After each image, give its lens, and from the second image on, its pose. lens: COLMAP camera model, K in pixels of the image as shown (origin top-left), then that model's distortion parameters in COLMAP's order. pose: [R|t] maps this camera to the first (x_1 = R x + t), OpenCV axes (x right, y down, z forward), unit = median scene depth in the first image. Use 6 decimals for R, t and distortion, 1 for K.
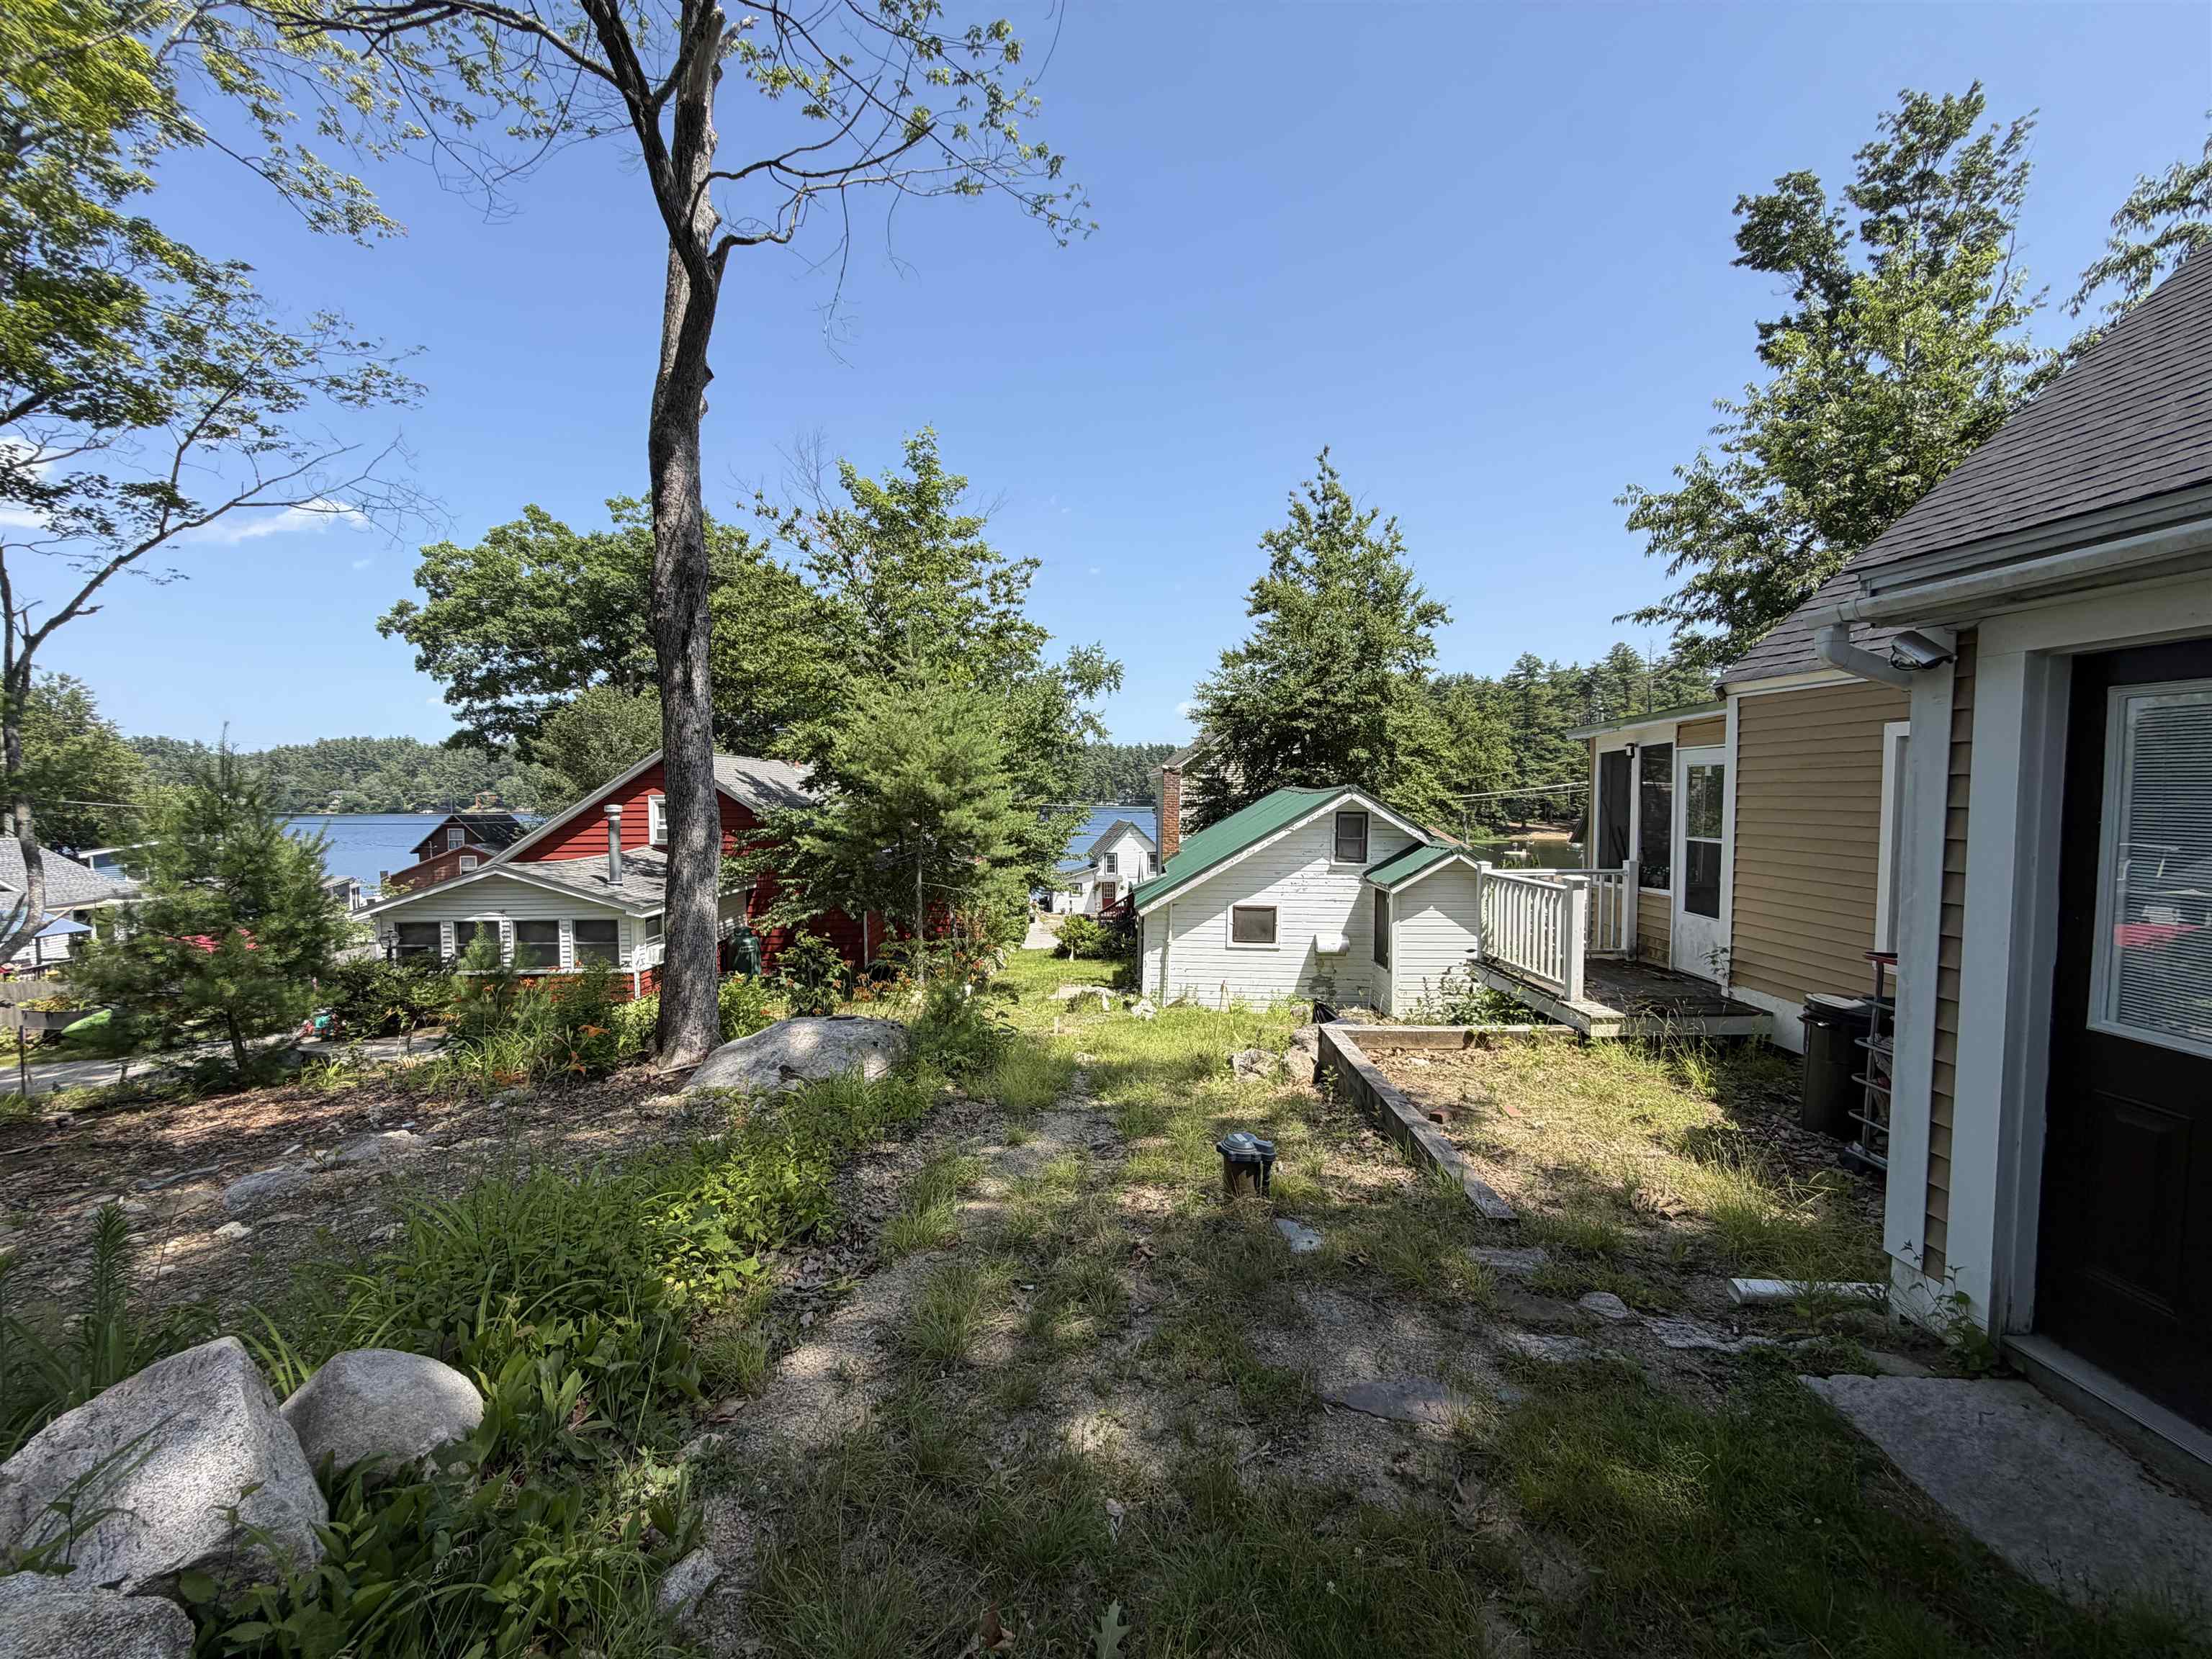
lens RADIAL K [[887.6, 0, 1106.0], [0, 887.6, 829.5], [0, 0, 1]] dist [-0.000193, -0.000029]
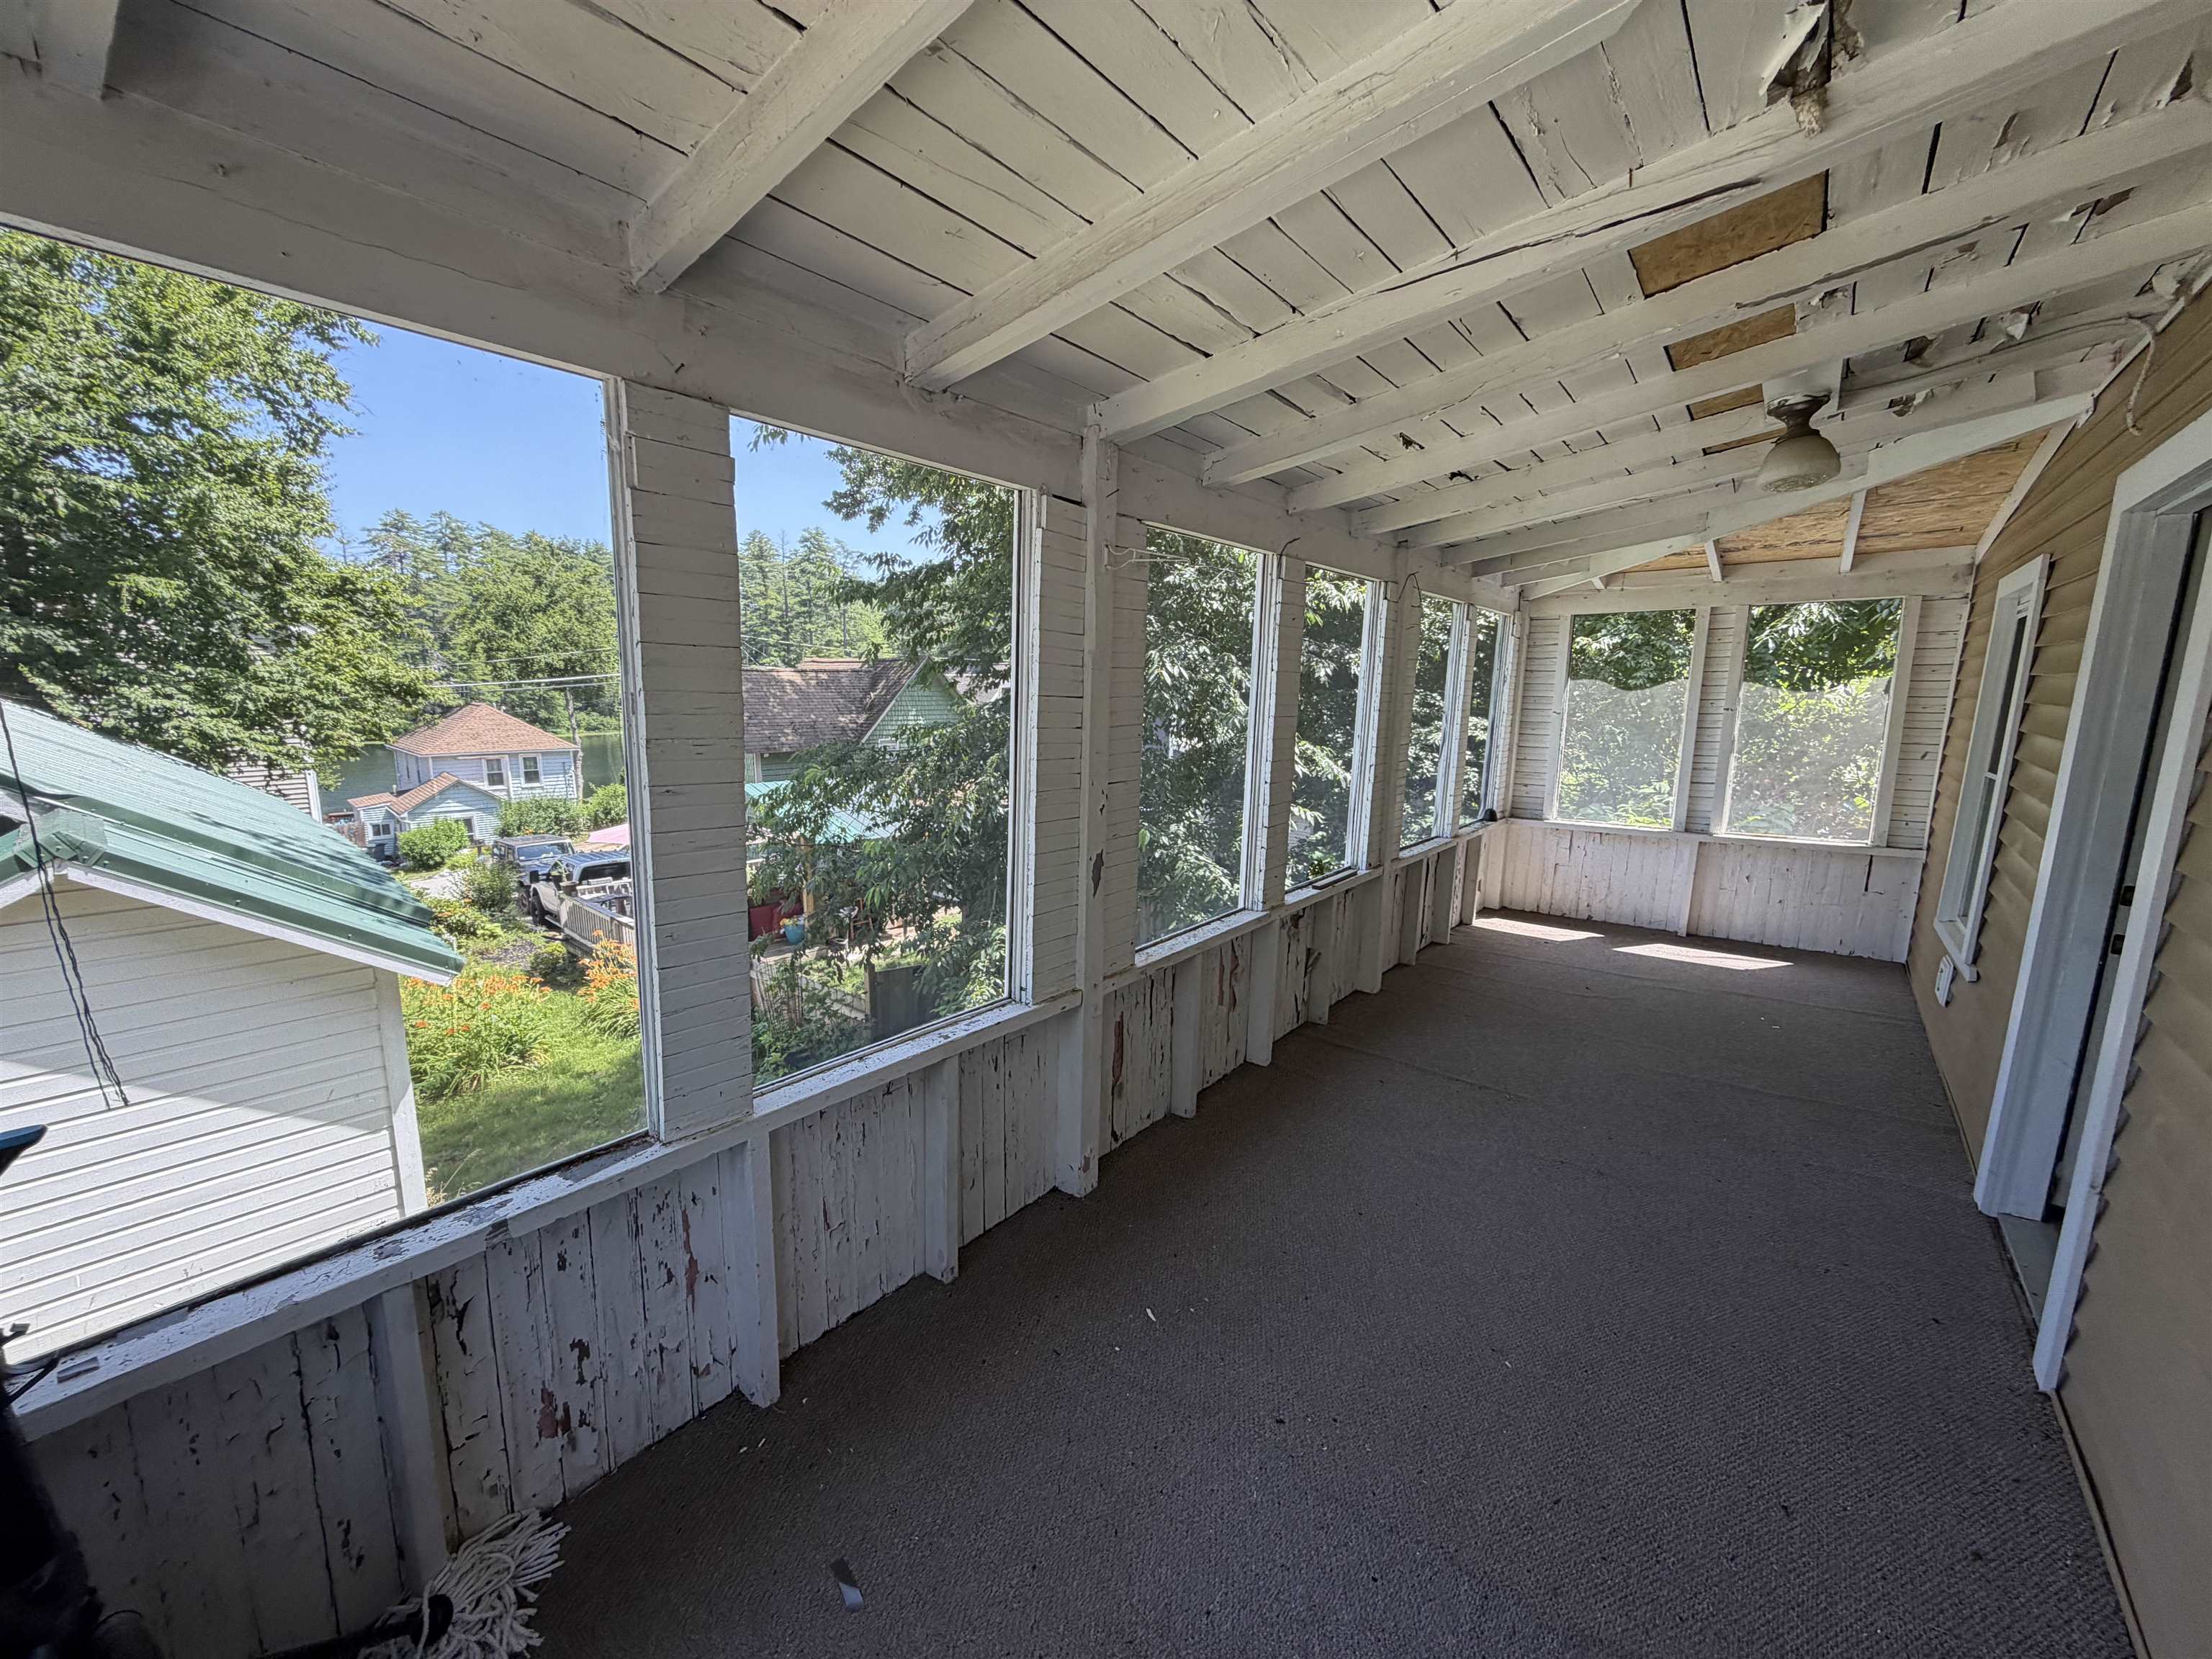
lens RADIAL K [[887.6, 0, 1106.0], [0, 887.6, 829.5], [0, 0, 1]] dist [-0.000193, -0.000029]
pose [[0.634011, -0.115375, 0.764669, 0.089906], [0.016968, 0.990646, 0.135401, -0.006186], [-0.773138, -0.072871, 0.630038, 0.126290]]
